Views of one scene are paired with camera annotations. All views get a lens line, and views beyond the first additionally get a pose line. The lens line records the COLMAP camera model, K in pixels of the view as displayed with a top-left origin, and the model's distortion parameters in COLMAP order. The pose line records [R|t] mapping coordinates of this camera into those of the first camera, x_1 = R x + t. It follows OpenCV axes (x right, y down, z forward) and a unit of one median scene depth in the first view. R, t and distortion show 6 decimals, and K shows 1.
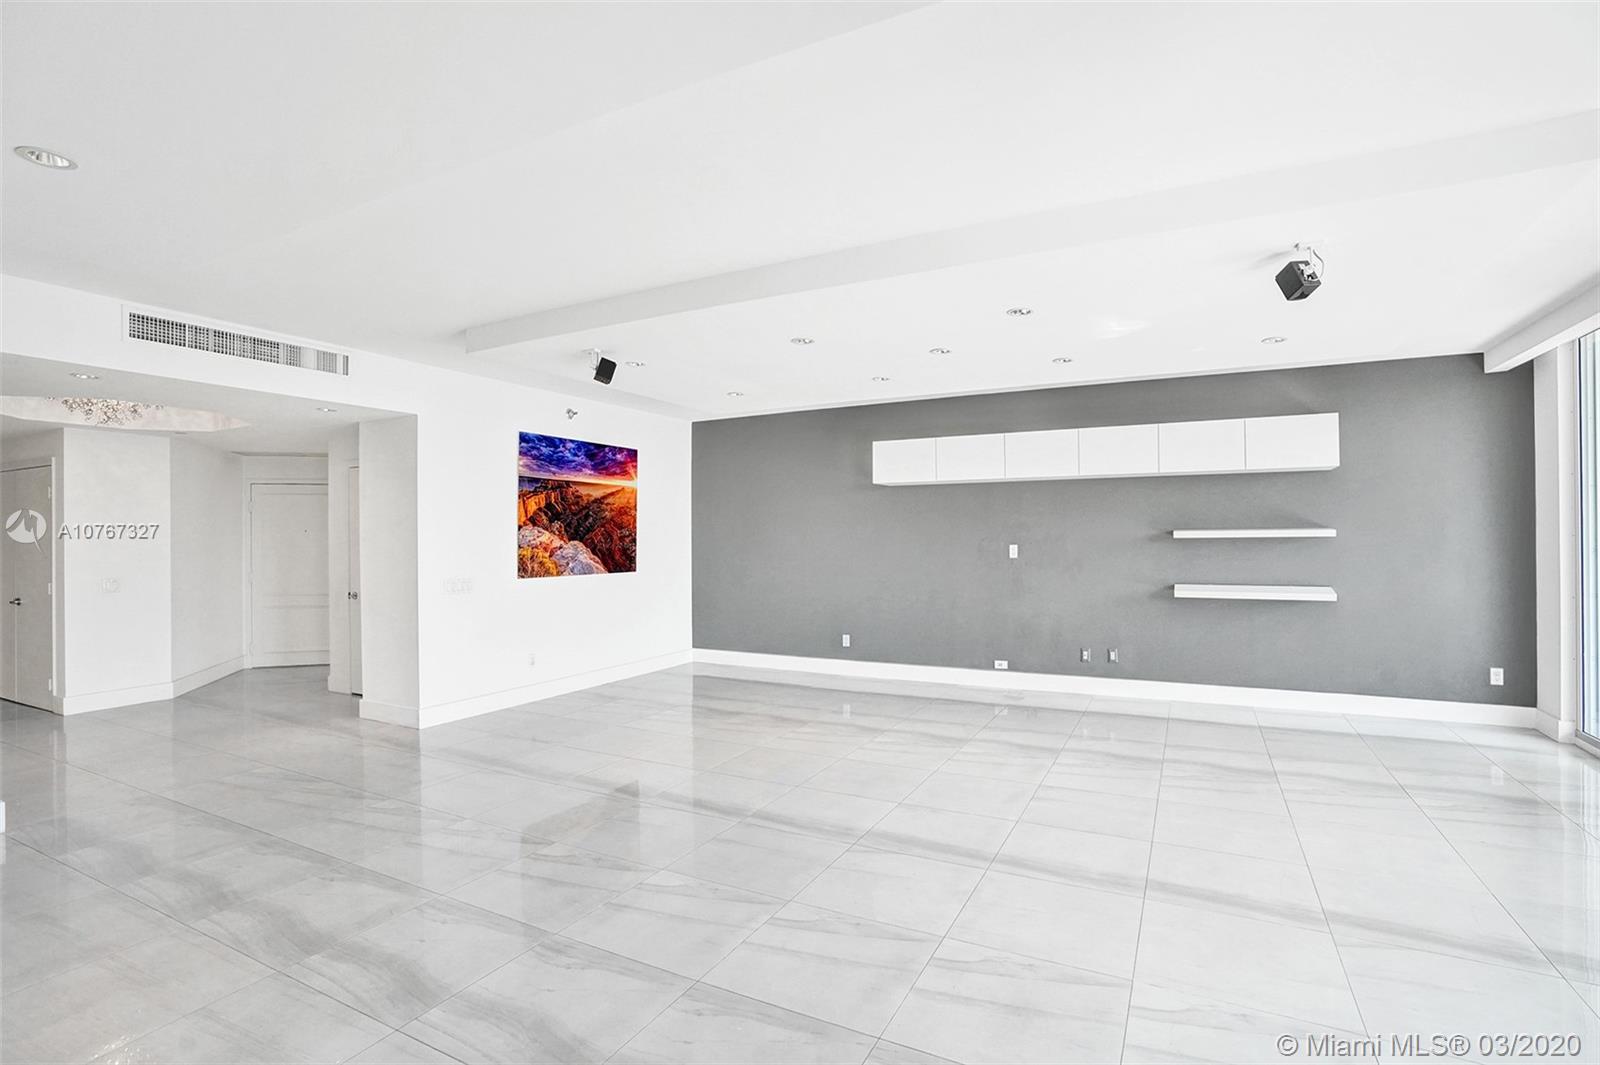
lens RADIAL K [[759.0, 0, 798.1], [0, 759.0, 538.7], [0, 0, 1]] dist [-0.066751, 0.029900]
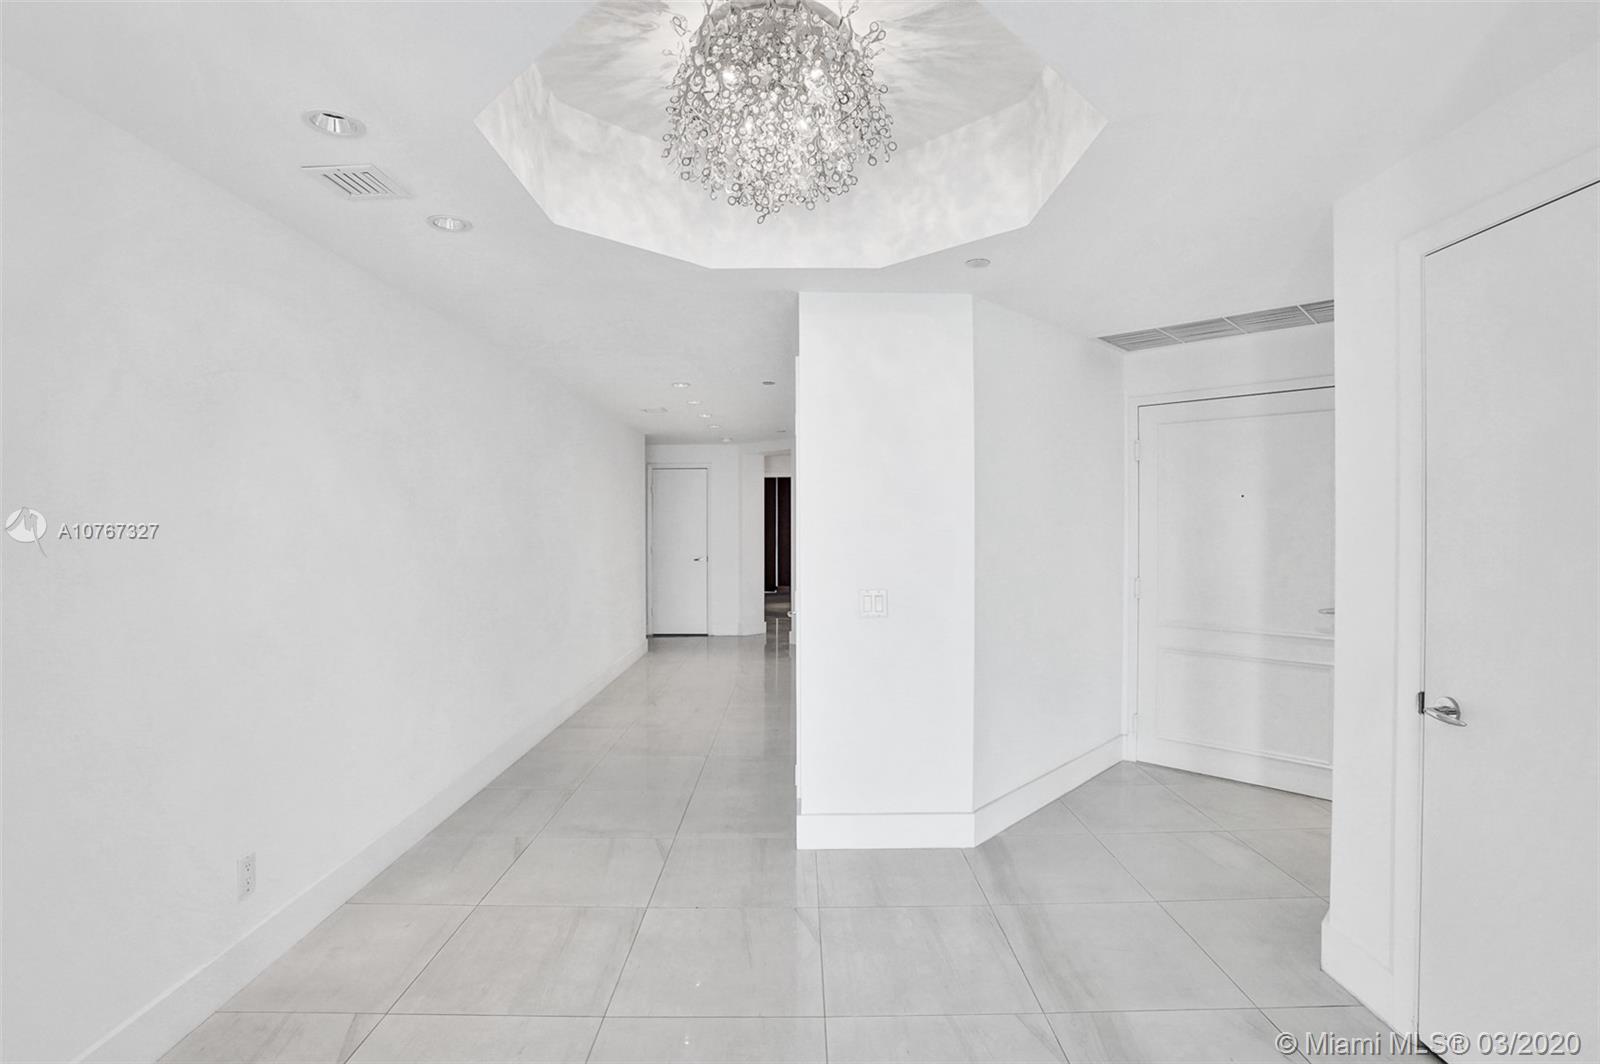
lens RADIAL K [[759.0, 0, 798.1], [0, 759.0, 538.2], [0, 0, 1]] dist [-0.066751, 0.029900]
pose [[0.462827, 0.016851, -0.886289, -0.467420], [-0.002933, 0.999843, 0.017478, 0.008478], [0.886444, -0.005490, 0.462803, 0.659991]]
